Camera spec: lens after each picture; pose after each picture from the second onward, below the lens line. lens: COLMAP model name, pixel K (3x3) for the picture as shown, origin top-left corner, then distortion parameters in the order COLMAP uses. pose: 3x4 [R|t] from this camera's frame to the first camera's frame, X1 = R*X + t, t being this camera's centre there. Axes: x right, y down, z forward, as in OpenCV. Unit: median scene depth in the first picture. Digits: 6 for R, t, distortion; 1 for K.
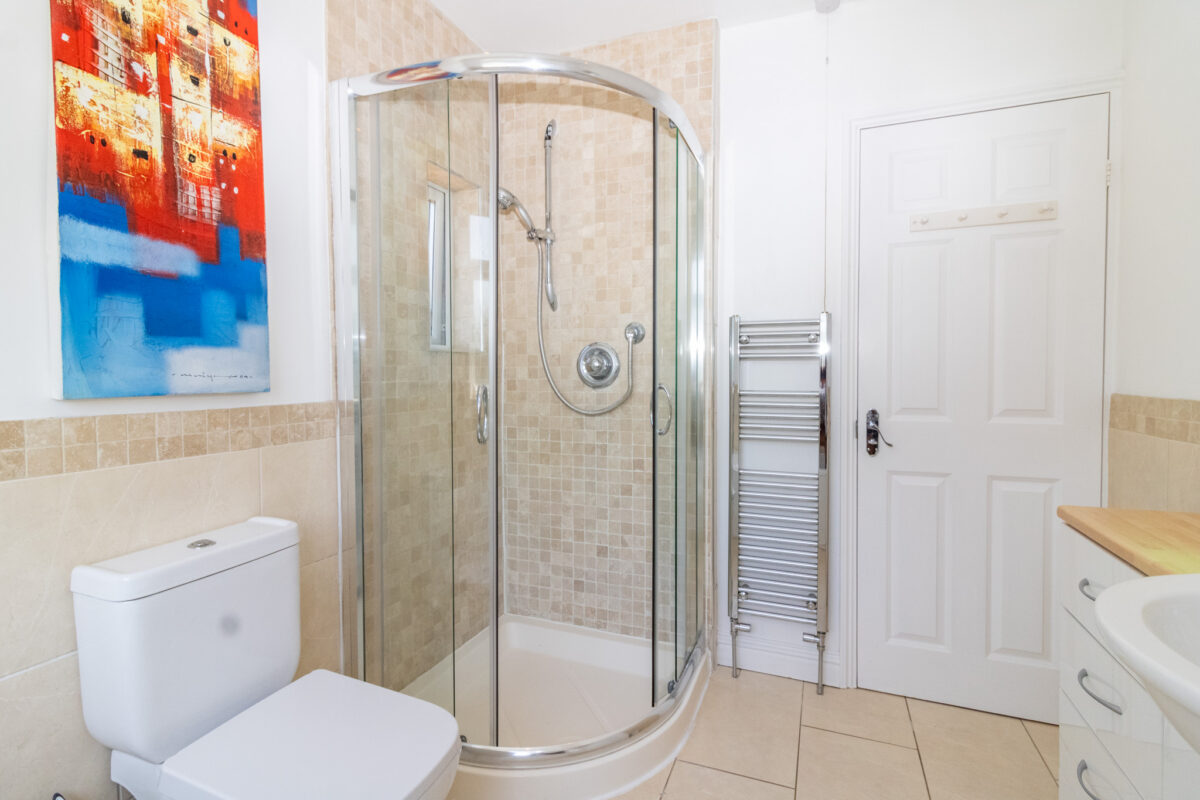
lens RADIAL K [[560.0, 0, 602.0], [0, 560.0, 391.3], [0, 0, 1]] dist [0.001935, 0.000462]
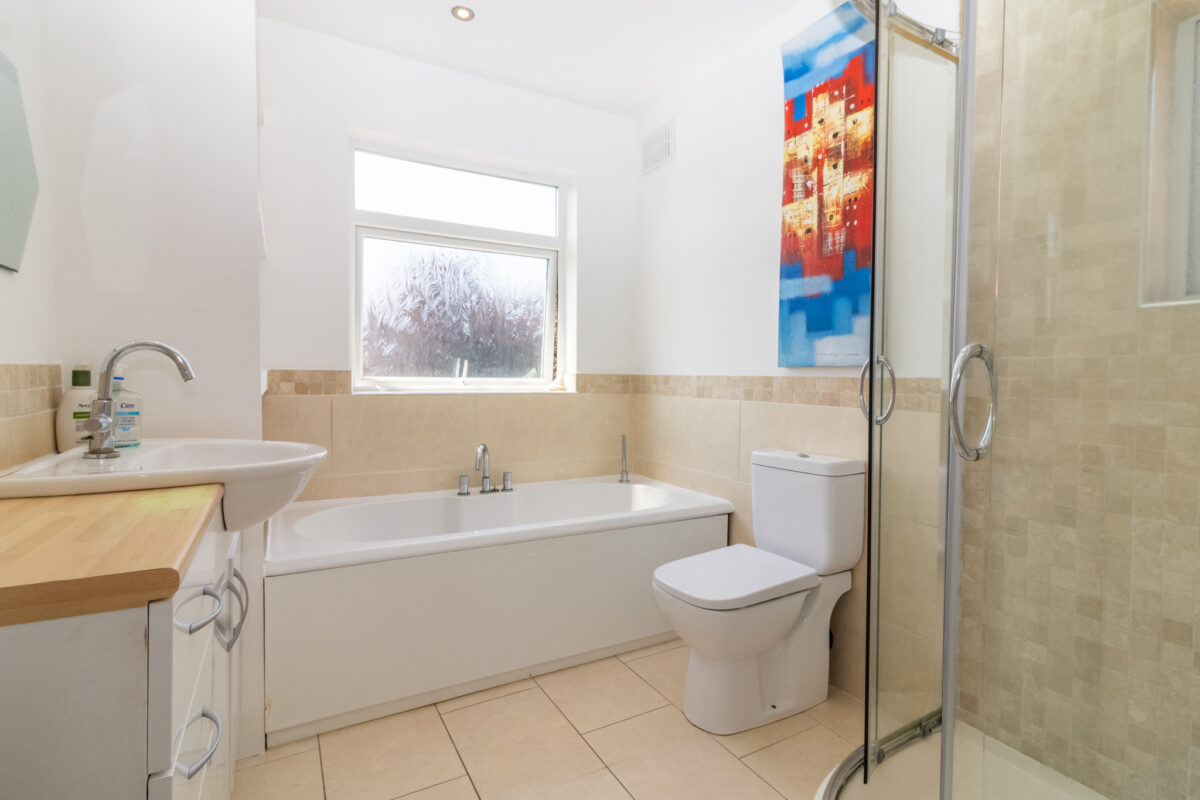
lens RADIAL K [[560.0, 0, 602.0], [0, 560.0, 391.3], [0, 0, 1]] dist [0.001935, 0.000462]
pose [[-0.620467, 0.020579, -0.783962, 0.925617], [-0.033846, 0.998022, 0.052985, 0.013645], [0.783502, 0.059409, -0.618543, 1.505734]]
